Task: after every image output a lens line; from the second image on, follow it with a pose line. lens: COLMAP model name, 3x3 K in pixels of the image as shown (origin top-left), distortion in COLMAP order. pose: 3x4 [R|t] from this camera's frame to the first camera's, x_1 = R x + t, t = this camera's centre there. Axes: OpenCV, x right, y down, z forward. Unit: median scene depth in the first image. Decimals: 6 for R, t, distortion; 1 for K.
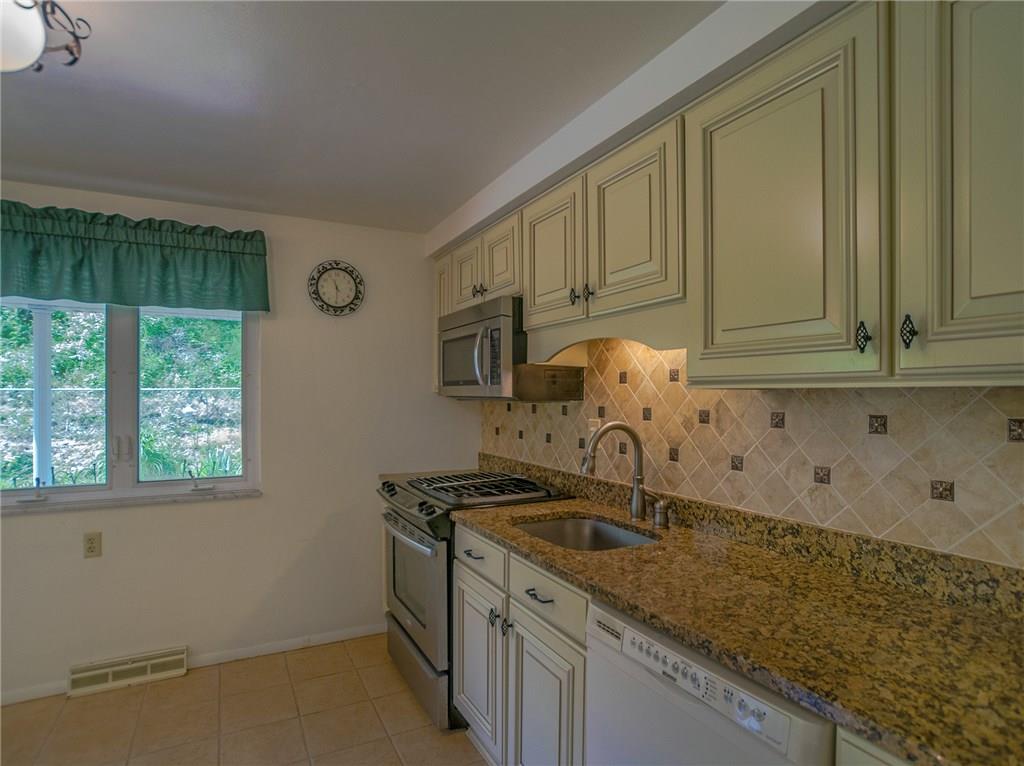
lens RADIAL K [[551.3, 0, 490.4], [0, 551.3, 388.1], [0, 0, 1]] dist [-0.046942, 0.001016]
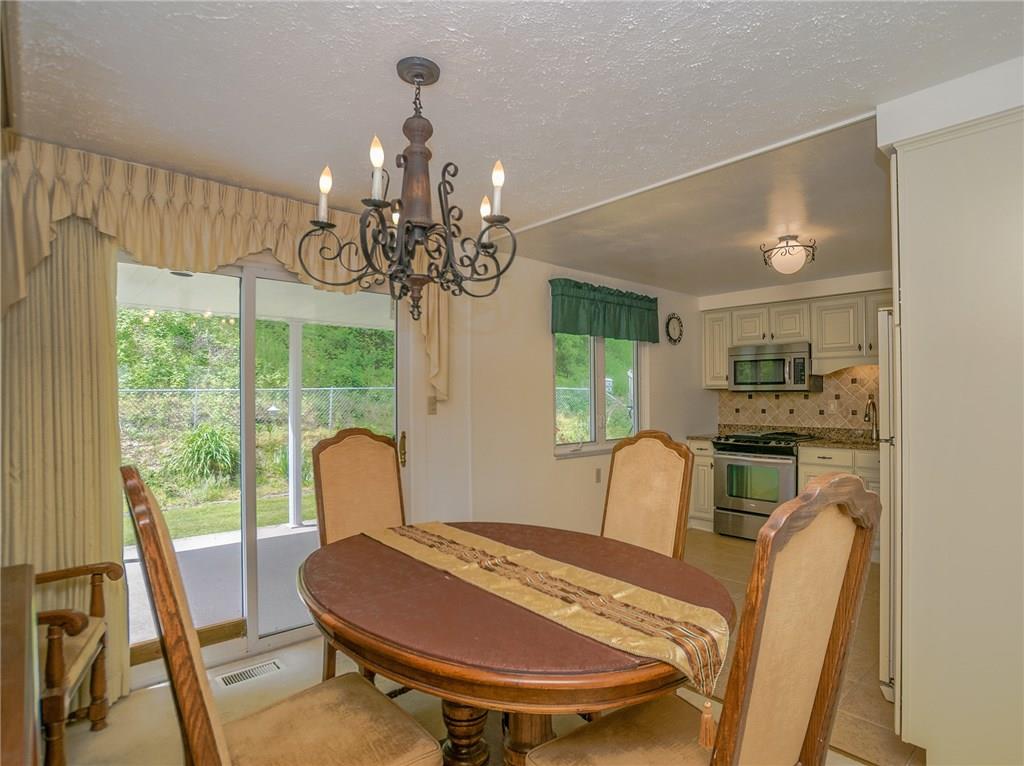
lens RADIAL K [[554.3, 0, 531.6], [0, 554.3, 385.4], [0, 0, 1]] dist [-0.059321, 0.000840]
pose [[0.962438, -0.000313, 0.271503, -1.831769], [0.002419, 0.999970, -0.007424, 0.014144], [-0.271492, 0.007802, 0.962409, -0.863042]]
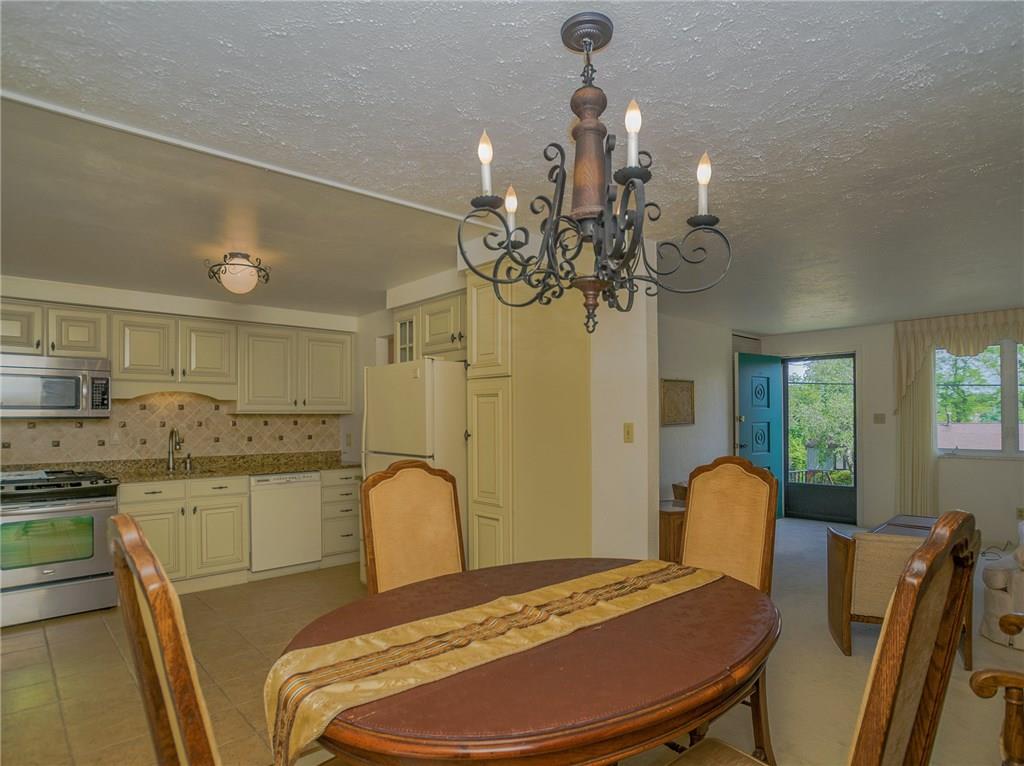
lens RADIAL K [[569.2, 0, 514.4], [0, 569.2, 411.5], [0, 0, 1]] dist [-0.047949, 0.028461]
pose [[-0.258356, 0.010541, 0.965992, -2.411509], [-0.005492, 0.999908, -0.012380, 0.017762], [-0.966034, -0.008504, -0.258274, 0.236385]]
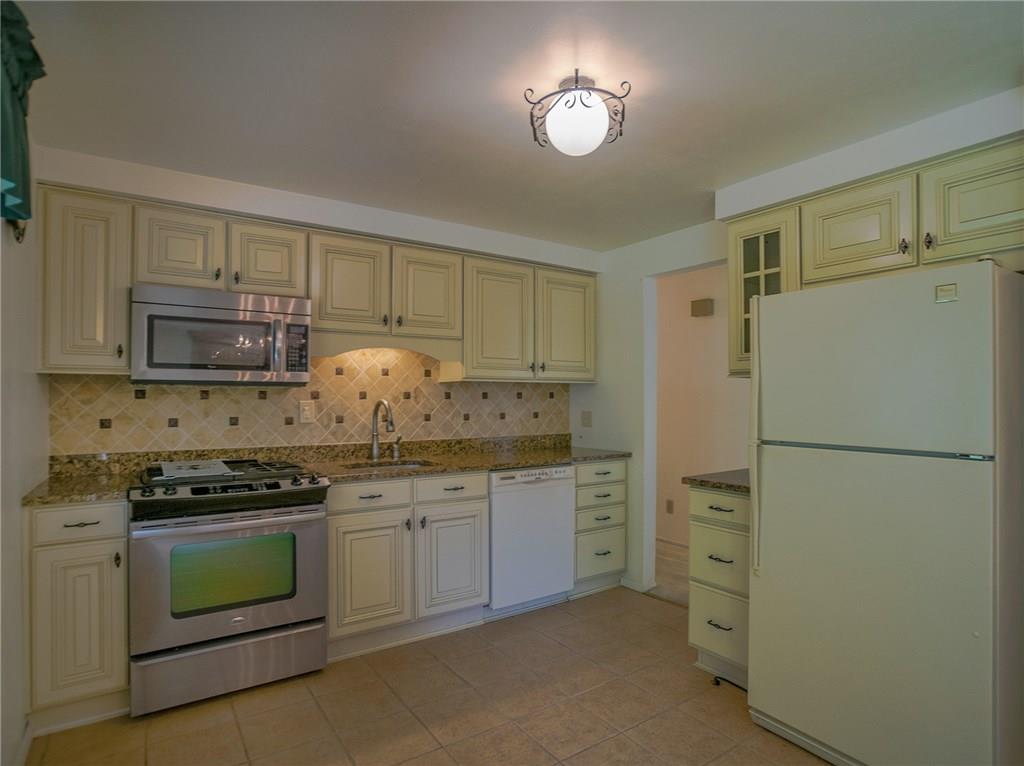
lens RADIAL K [[554.3, 0, 531.6], [0, 554.3, 385.4], [0, 0, 1]] dist [-0.059321, 0.000840]
pose [[-0.144549, 0.018163, 0.989331, -1.448862], [-0.012855, 0.999713, -0.020231, 0.047958], [-0.989414, -0.015642, -0.144274, 0.805155]]
